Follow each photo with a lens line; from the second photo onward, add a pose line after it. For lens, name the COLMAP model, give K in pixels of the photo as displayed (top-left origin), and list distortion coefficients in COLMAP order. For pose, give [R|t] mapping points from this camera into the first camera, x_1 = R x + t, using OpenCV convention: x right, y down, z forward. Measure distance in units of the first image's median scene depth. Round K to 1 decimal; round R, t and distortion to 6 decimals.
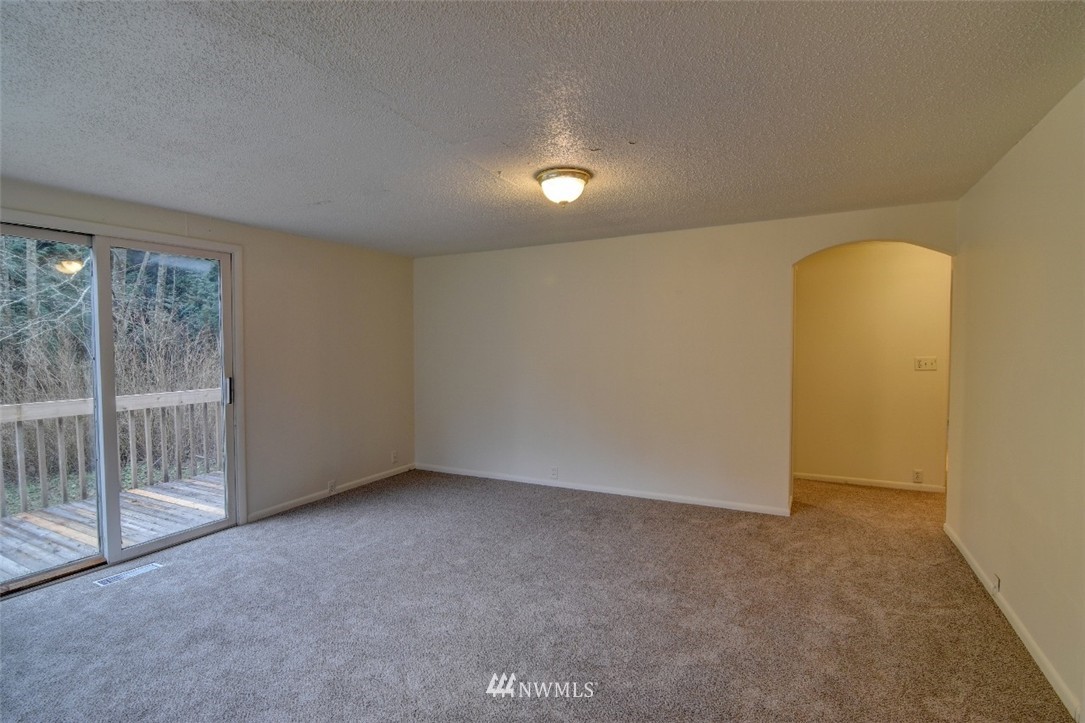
lens RADIAL K [[519.6, 0, 538.8], [0, 519.6, 364.6], [0, 0, 1]] dist [-0.018719, 0.000105]
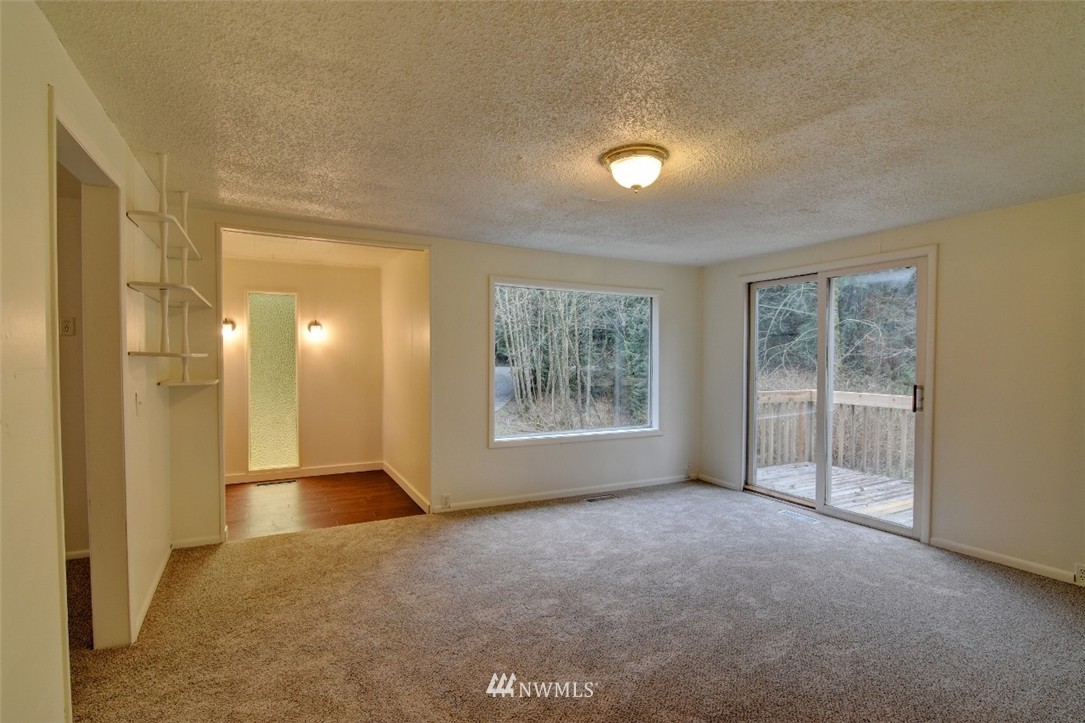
lens RADIAL K [[519.6, 0, 538.8], [0, 519.6, 364.6], [0, 0, 1]] dist [-0.018719, 0.000105]
pose [[-0.550901, 0.025803, -0.834171, 0.628443], [-0.033057, 0.998063, 0.052704, -0.043410], [0.833915, 0.056610, -0.548981, 0.981669]]
